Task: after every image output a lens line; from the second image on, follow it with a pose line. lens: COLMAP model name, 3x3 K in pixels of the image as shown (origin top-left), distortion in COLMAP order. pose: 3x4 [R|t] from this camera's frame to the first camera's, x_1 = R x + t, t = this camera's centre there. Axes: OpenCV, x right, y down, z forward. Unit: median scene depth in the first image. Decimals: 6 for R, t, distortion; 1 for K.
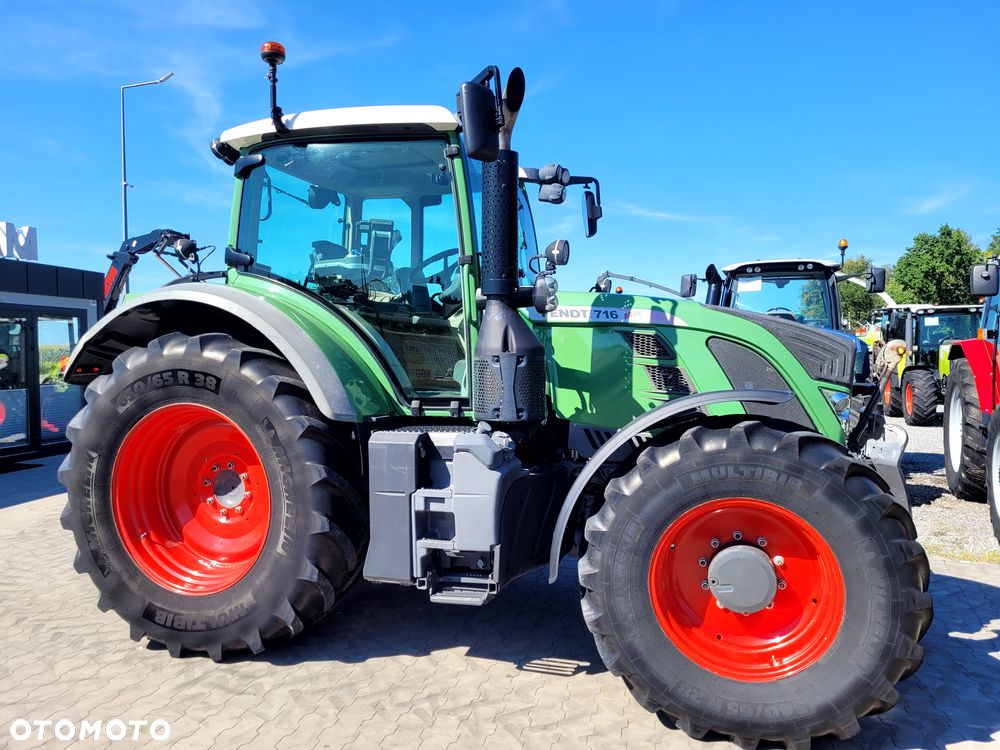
lens RADIAL K [[759.9, 0, 489.4], [0, 759.9, 377.9], [0, 0, 1]] dist [0.049046, -0.038827]
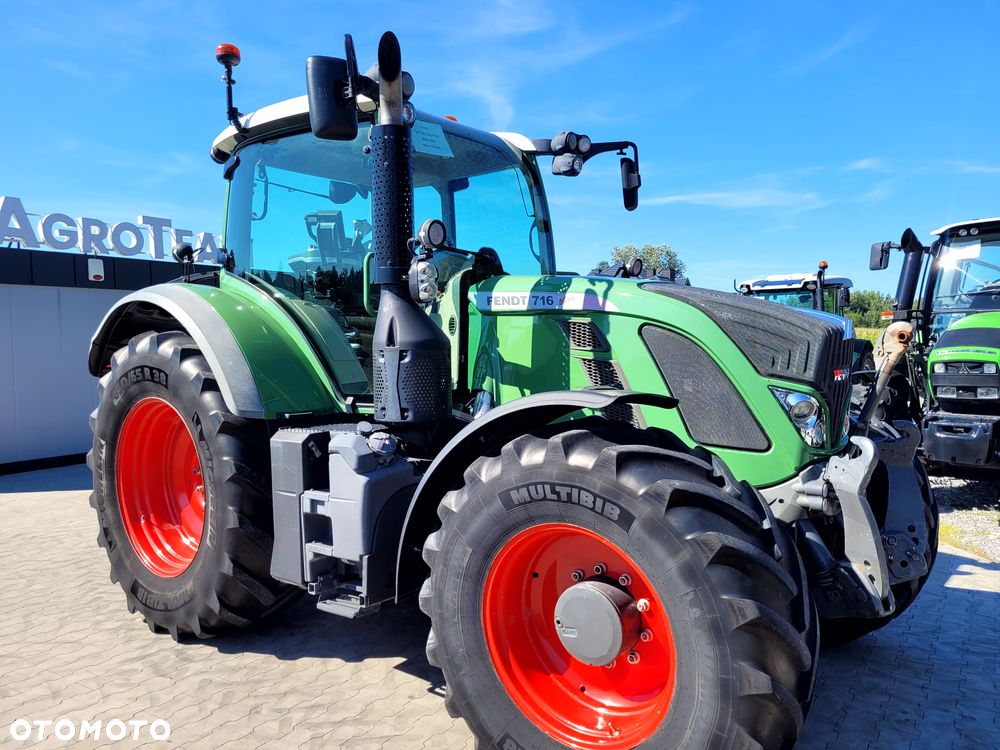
lens RADIAL K [[759.9, 0, 496.2], [0, 759.9, 379.5], [0, 0, 1]] dist [0.049046, -0.038827]
pose [[0.933646, 0.002895, -0.358187, 0.456033], [0.003921, 0.999825, 0.018302, -0.009928], [0.358177, -0.018492, 0.933471, 0.182058]]
